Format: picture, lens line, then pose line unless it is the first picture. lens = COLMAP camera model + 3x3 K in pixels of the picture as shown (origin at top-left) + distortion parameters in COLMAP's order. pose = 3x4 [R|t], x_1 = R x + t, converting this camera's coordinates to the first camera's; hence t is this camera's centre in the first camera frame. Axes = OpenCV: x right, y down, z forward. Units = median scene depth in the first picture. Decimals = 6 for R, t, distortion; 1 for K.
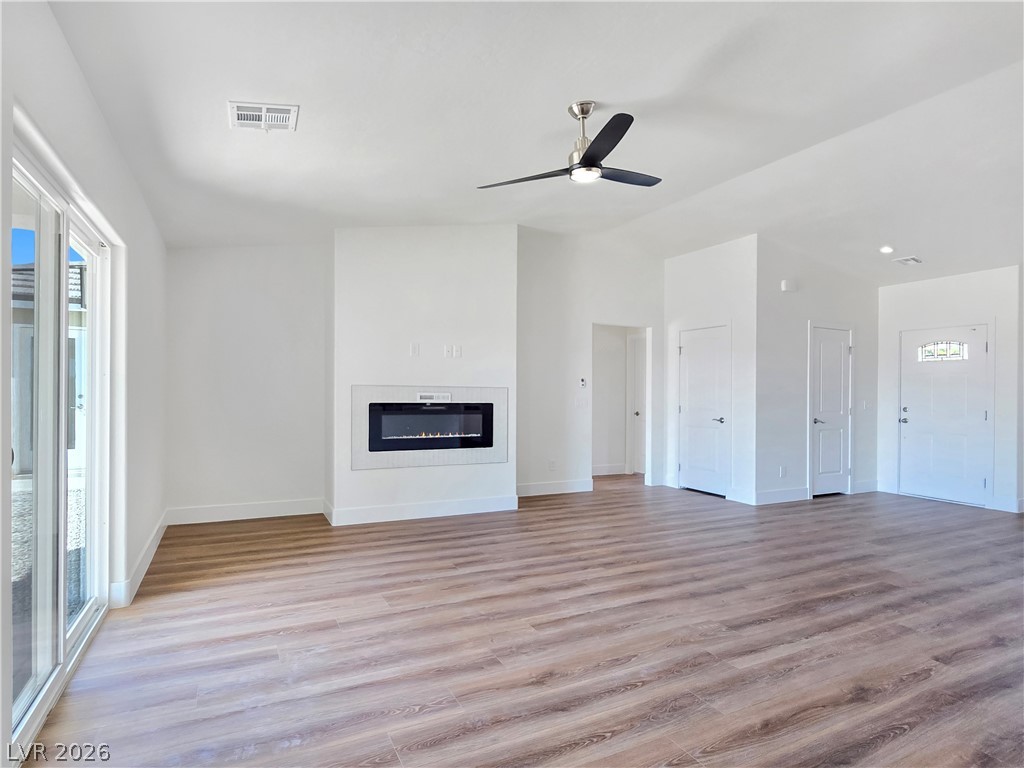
lens RADIAL K [[562.2, 0, 515.8], [0, 562.2, 395.2], [0, 0, 1]] dist [-0.002158, -0.000976]
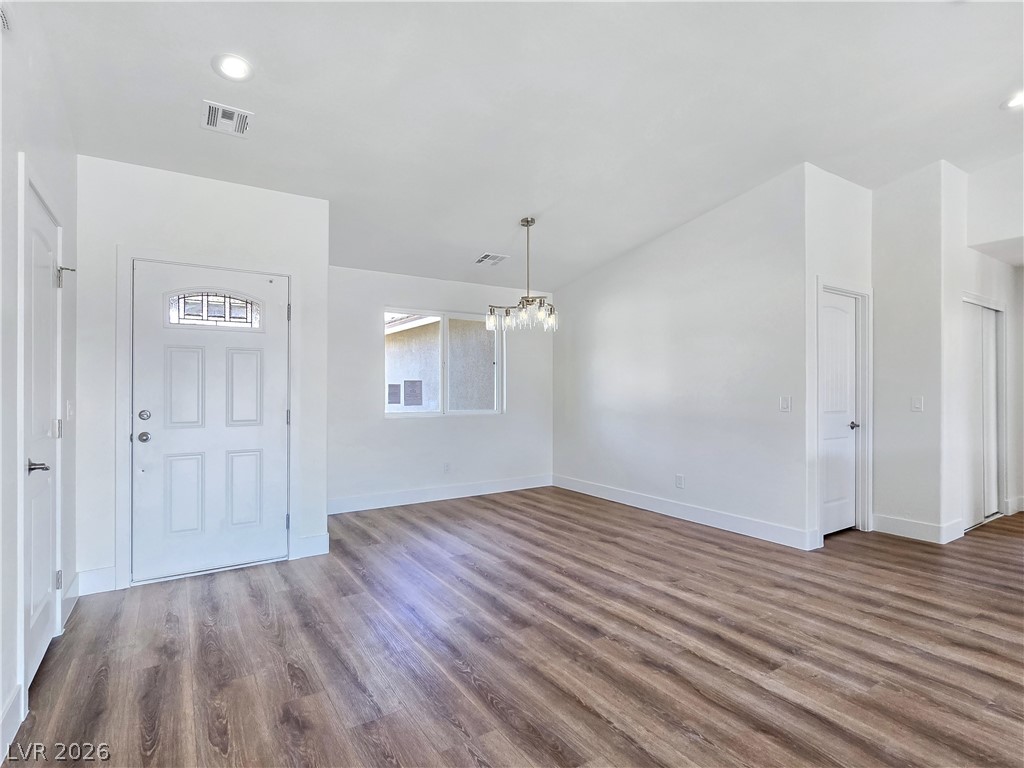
lens RADIAL K [[521.6, 0, 510.2], [0, 521.6, 386.9], [0, 0, 1]] dist [-0.001413, -0.001311]
pose [[-0.105239, -0.008054, 0.994414, 0.247929], [0.006641, 0.999939, 0.008802, -0.002694], [-0.994425, 0.007530, -0.105179, 0.945330]]
